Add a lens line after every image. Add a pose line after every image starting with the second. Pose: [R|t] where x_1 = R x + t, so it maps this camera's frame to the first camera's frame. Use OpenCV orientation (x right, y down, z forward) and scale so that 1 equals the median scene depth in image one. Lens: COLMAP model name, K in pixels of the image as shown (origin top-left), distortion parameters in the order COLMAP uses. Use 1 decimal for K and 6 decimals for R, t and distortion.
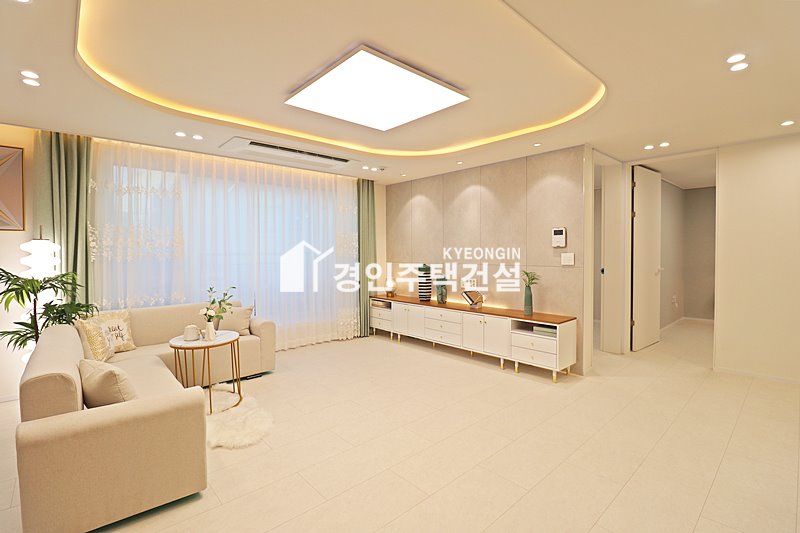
lens RADIAL K [[372.3, 0, 397.8], [0, 372.3, 263.1], [0, 0, 1]] dist [-0.000539, -0.014025]
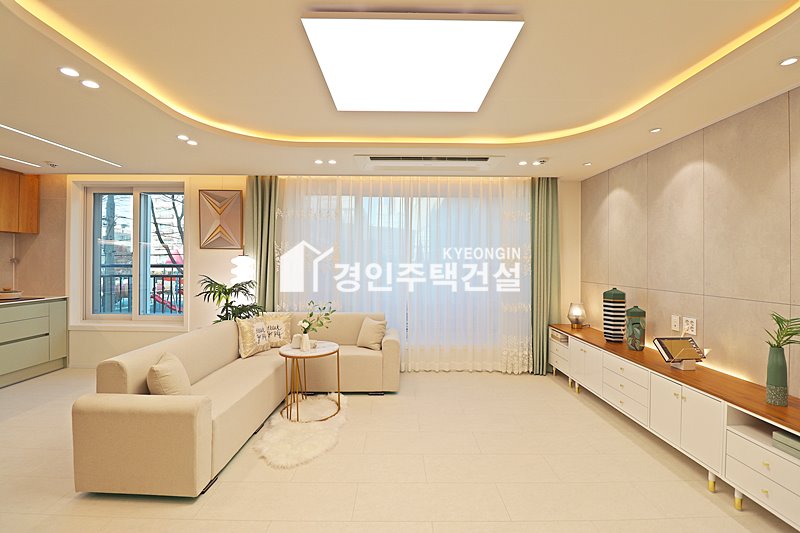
lens RADIAL K [[366.6, 0, 398.3], [0, 366.6, 260.8], [0, 0, 1]] dist [0.000100, -0.011659]
pose [[0.744105, 0.008919, -0.668003, 0.276188], [-0.031484, 0.999268, -0.021729, -0.024643], [0.667320, 0.037200, 0.743842, 0.278510]]
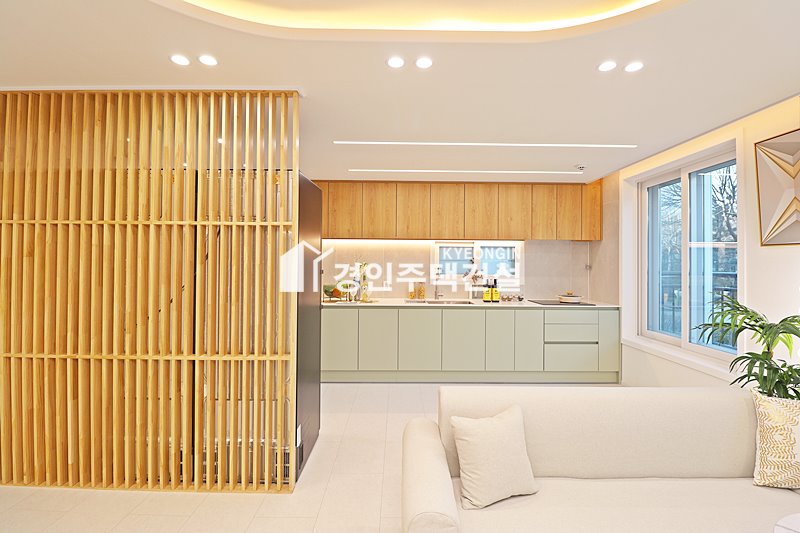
lens RADIAL K [[366.6, 0, 398.3], [0, 366.6, 260.8], [0, 0, 1]] dist [0.000100, -0.011659]
pose [[-0.664310, -0.006731, -0.747427, -0.022188], [-0.026720, 0.999534, 0.014747, -0.033567], [0.746979, 0.029767, -0.664181, 0.633215]]
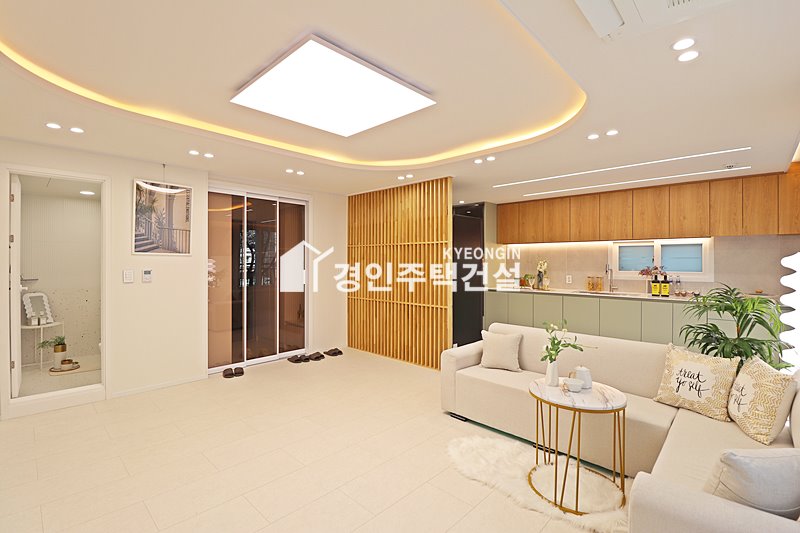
lens RADIAL K [[366.6, 0, 398.3], [0, 366.6, 260.8], [0, 0, 1]] dist [0.000100, -0.011659]
pose [[-0.997338, 0.002475, -0.072874, -0.089586], [0.000361, 0.999579, 0.029000, -0.050848], [0.072915, 0.028897, -0.996919, 1.223086]]
